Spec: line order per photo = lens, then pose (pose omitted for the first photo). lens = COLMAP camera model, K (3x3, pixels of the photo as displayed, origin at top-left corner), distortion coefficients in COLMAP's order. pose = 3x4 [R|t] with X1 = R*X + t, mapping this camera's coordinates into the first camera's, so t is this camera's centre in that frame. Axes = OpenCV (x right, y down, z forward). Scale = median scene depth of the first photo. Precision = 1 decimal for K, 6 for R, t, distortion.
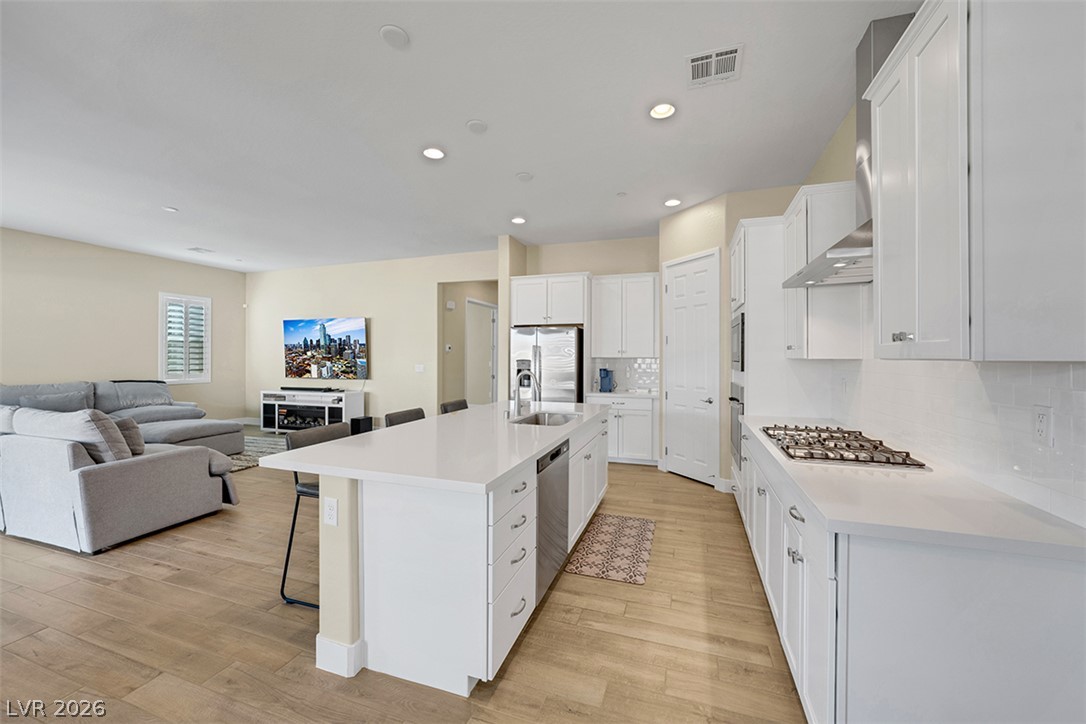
lens RADIAL K [[422.3, 0, 535.7], [0, 422.3, 355.9], [0, 0, 1]] dist [-0.003041, -0.000199]
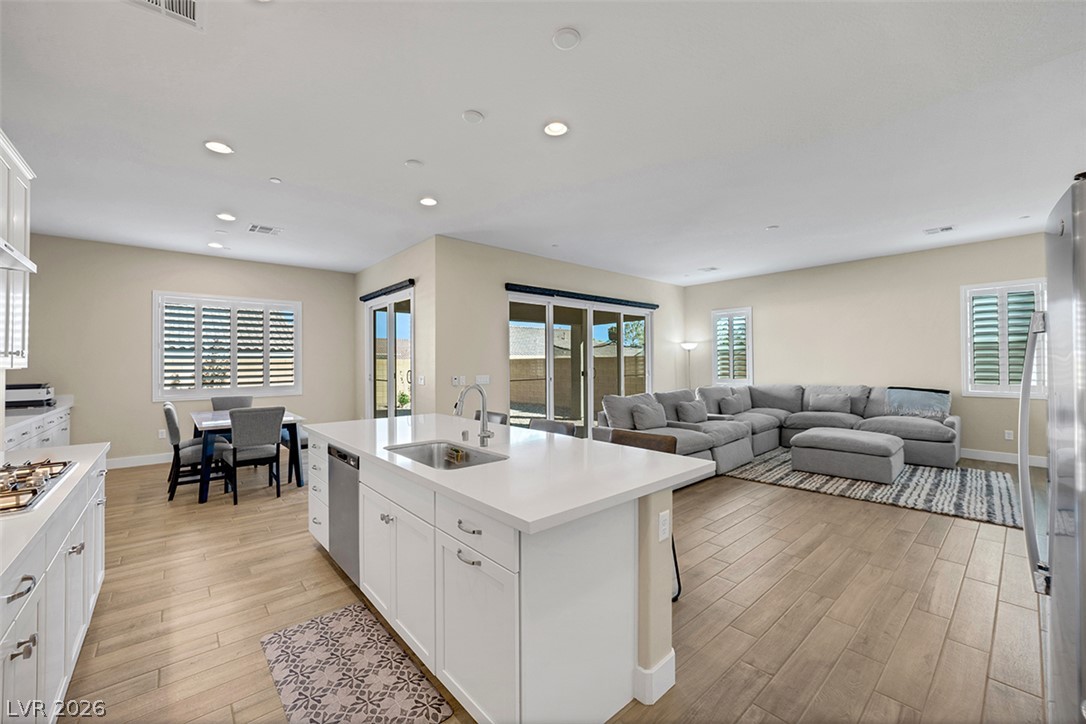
lens RADIAL K [[432.2, 0, 542.5], [0, 432.2, 358.0], [0, 0, 1]] dist [-0.020008, 0.007193]
pose [[-0.484858, -0.013169, -0.874494, 0.262064], [0.006171, 0.999810, -0.018477, 0.003337], [0.874571, -0.014355, -0.484685, 0.683245]]
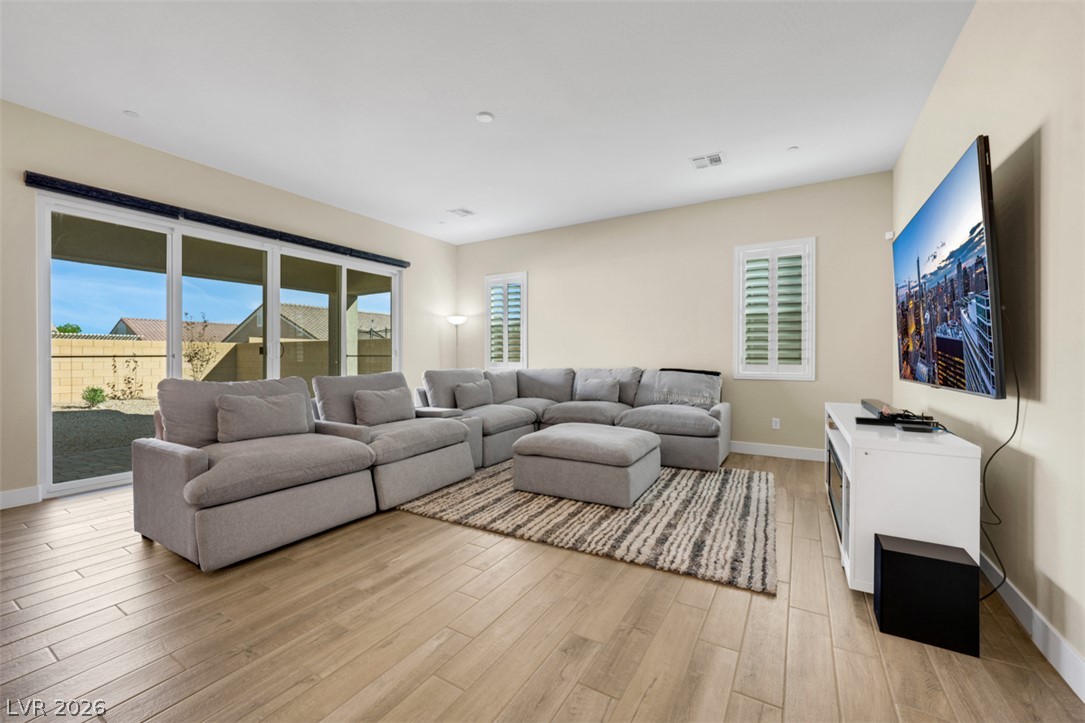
lens RADIAL K [[432.4, 0, 541.8], [0, 432.4, 358.5], [0, 0, 1]] dist [-0.003840, -0.000029]
pose [[-0.195762, -0.000376, -0.980651, -0.123895], [0.000703, 1.000000, -0.000523, 0.035483], [0.980651, -0.000791, -0.195761, 0.830699]]
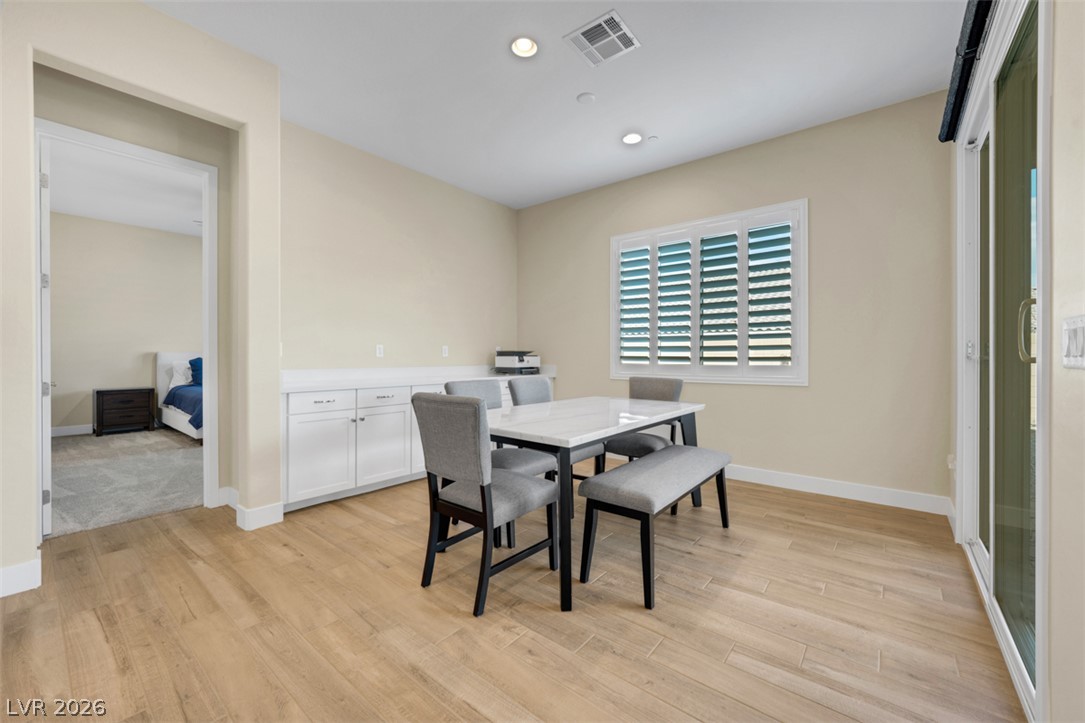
lens RADIAL K [[419.4, 0, 542.5], [0, 419.4, 361.5], [0, 0, 1]] dist [-0.042562, -0.000025]
pose [[-0.940124, -0.013142, 0.340580, -0.222524], [-0.008688, 0.999856, 0.014599, 0.034103], [-0.340722, 0.010766, -0.940102, 0.256403]]
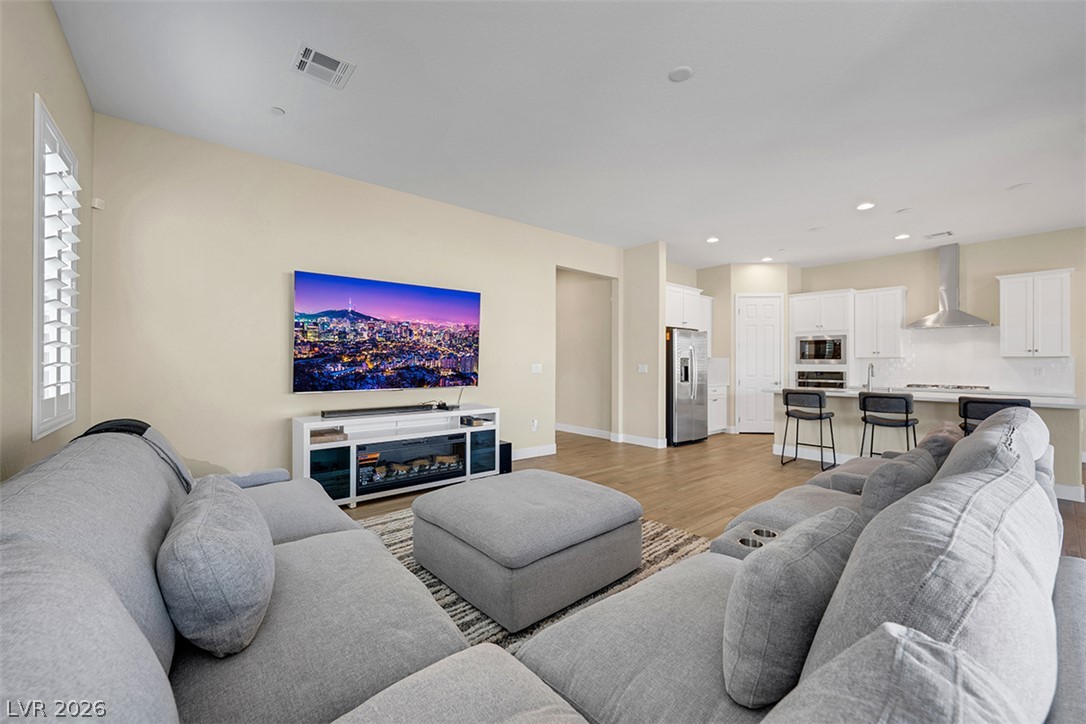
lens RADIAL K [[432.2, 0, 542.5], [0, 432.2, 358.0], [0, 0, 1]] dist [-0.020008, 0.007193]
pose [[0.505606, 0.011373, 0.862690, -0.970639], [-0.005947, 0.999935, -0.009696, 0.017864], [-0.862744, -0.000228, 0.505640, 0.587587]]
